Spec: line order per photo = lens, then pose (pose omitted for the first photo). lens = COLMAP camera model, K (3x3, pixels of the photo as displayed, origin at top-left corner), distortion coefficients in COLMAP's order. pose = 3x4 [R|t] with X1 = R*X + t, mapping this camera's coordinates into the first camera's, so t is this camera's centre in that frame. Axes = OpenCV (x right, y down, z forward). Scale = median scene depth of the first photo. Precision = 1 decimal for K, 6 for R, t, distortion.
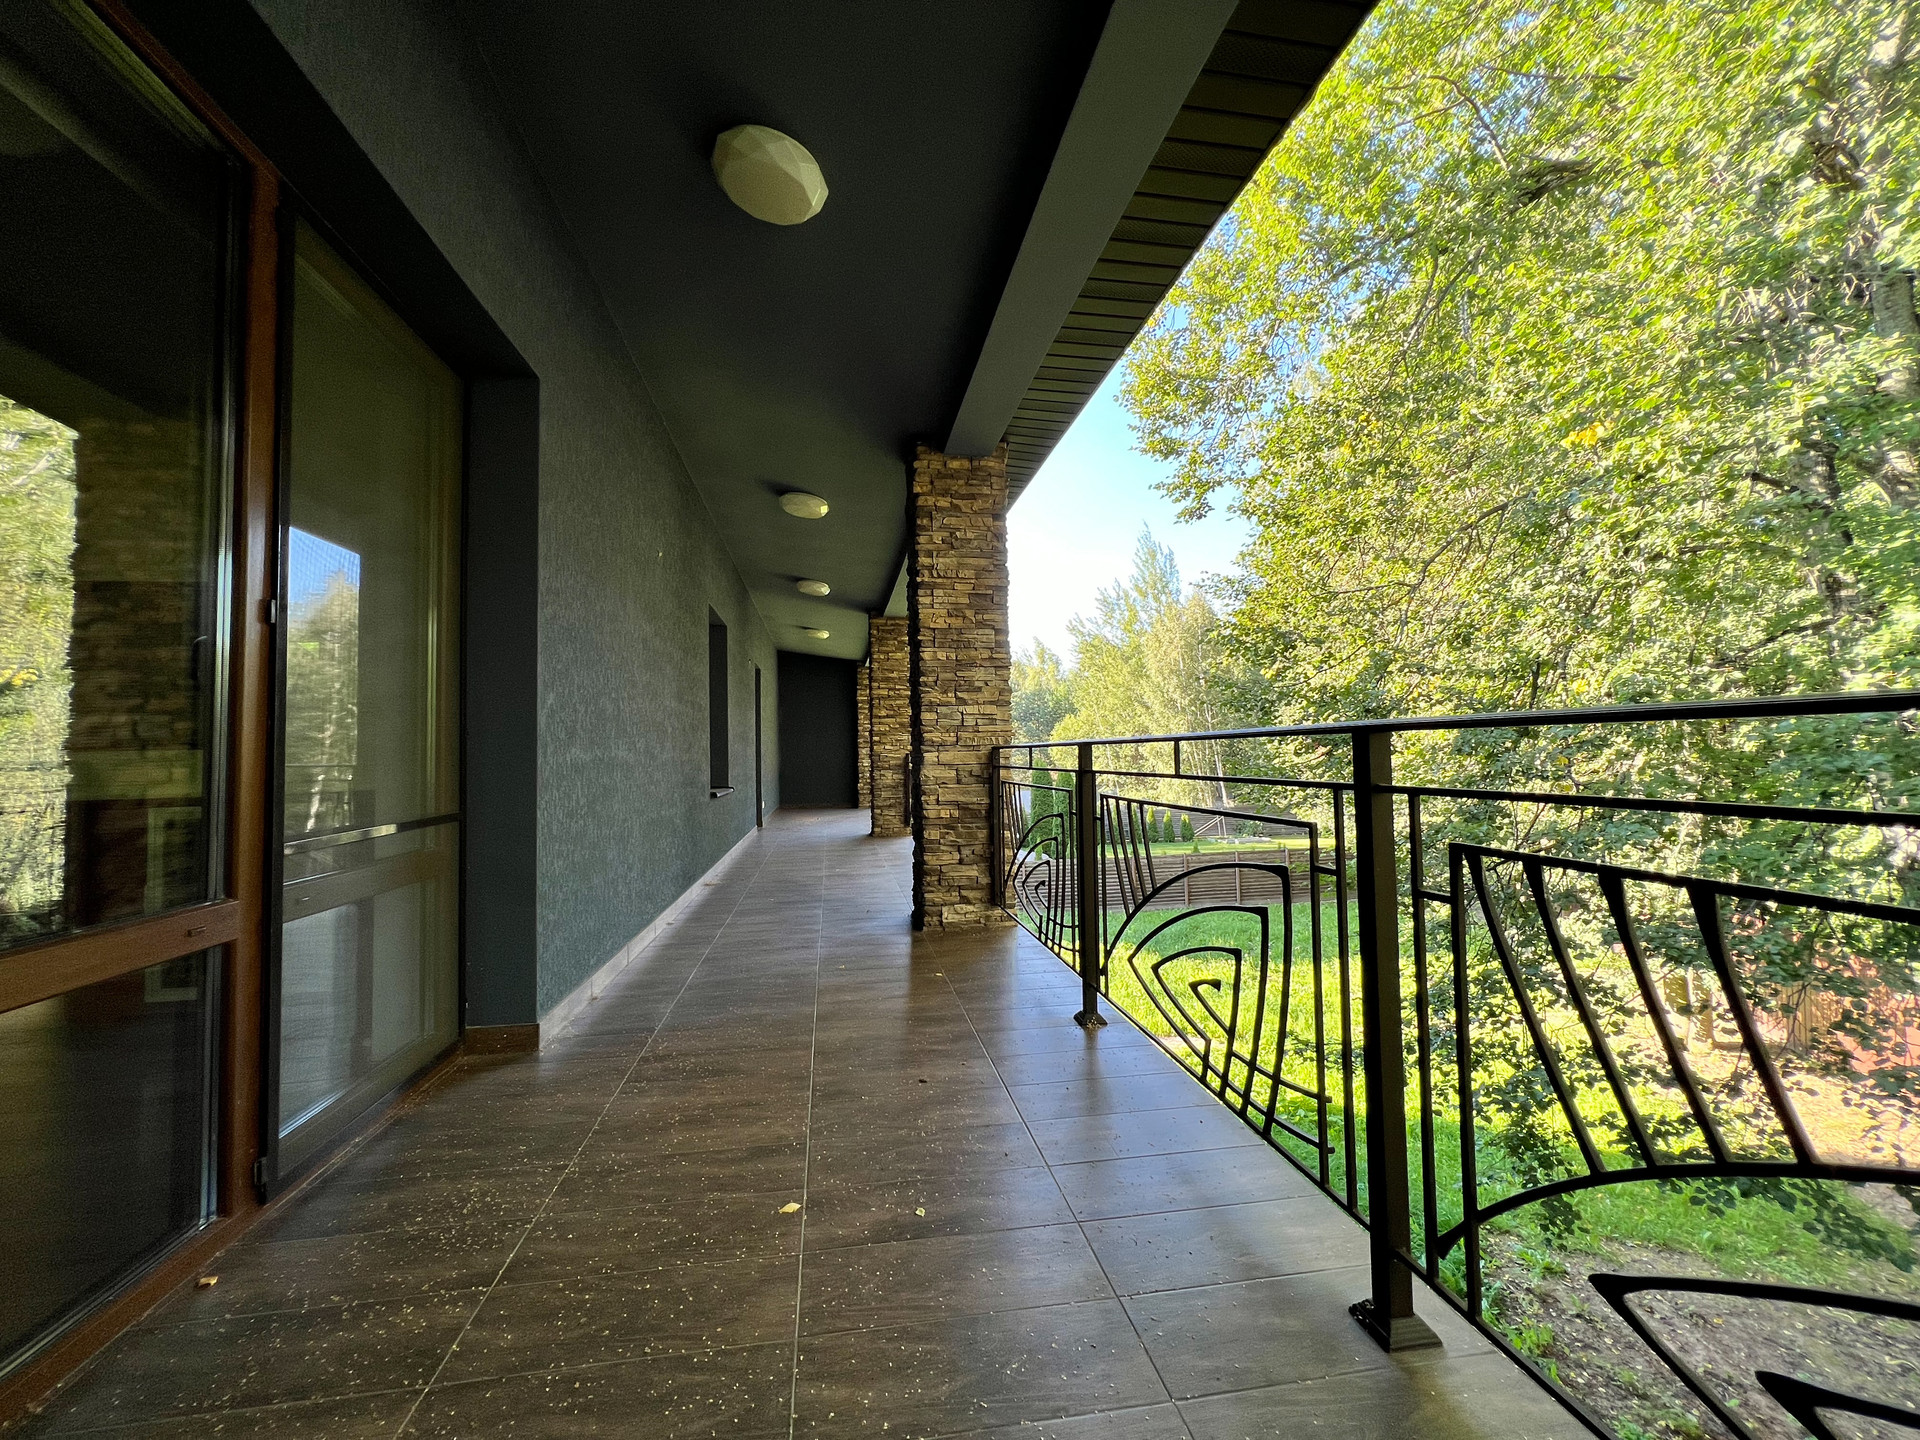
lens RADIAL K [[774.9, 0, 956.3], [0, 774.9, 723.7], [0, 0, 1]] dist [0.000006, 0.001166]
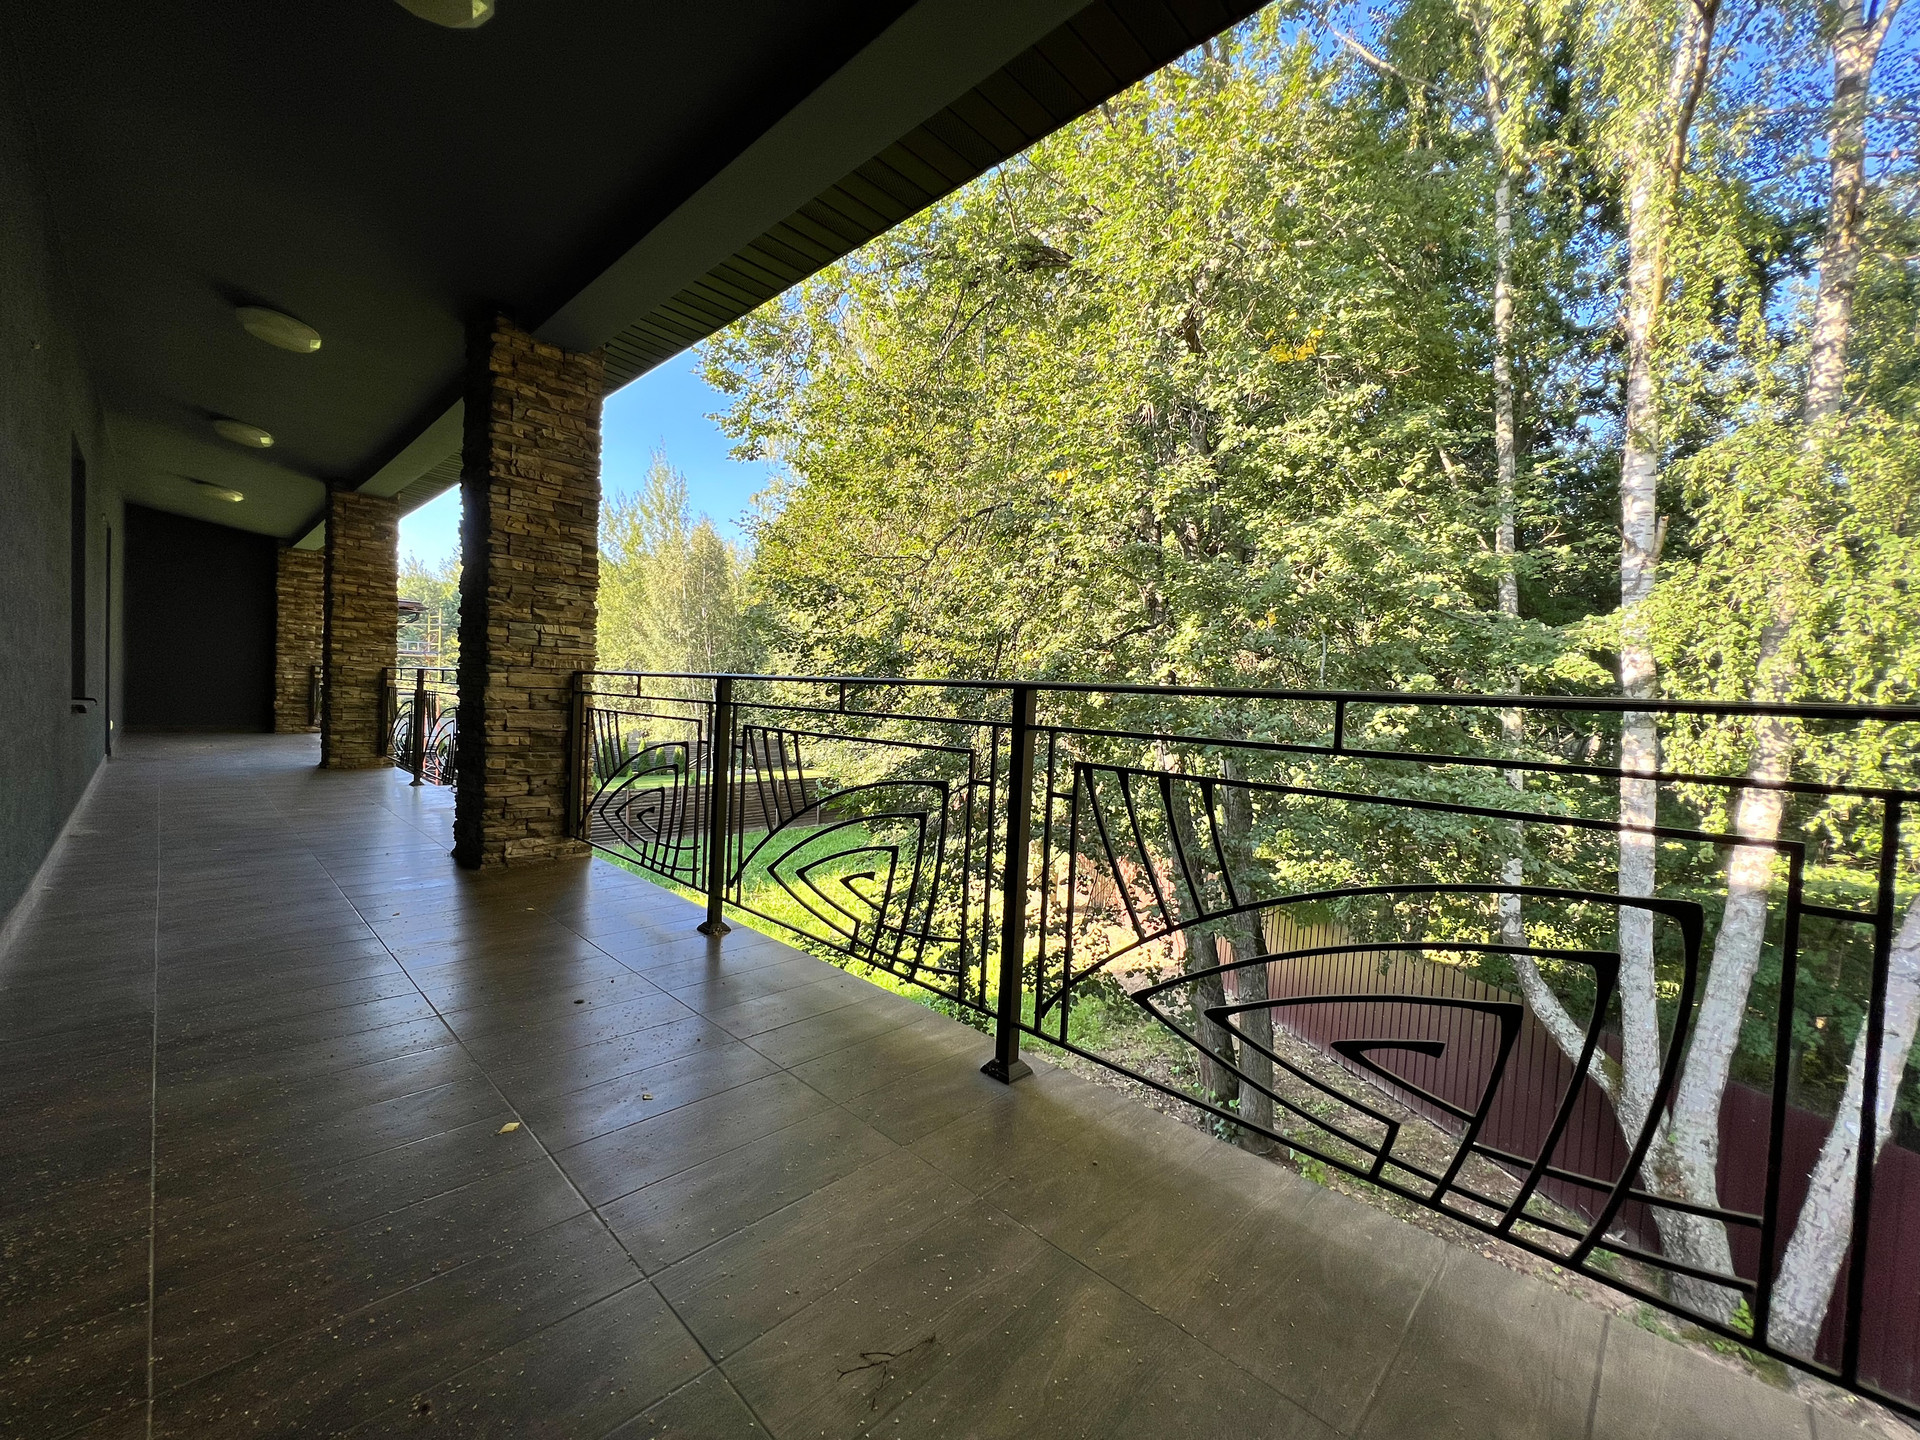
lens RADIAL K [[774.9, 0, 960.6], [0, 774.9, 725.4], [0, 0, 1]] dist [0.000006, 0.001166]
pose [[0.801663, 0.029397, 0.597052, -0.106911], [-0.081811, 0.994787, 0.060868, -0.000237], [-0.592151, -0.097641, 0.799890, -0.028765]]
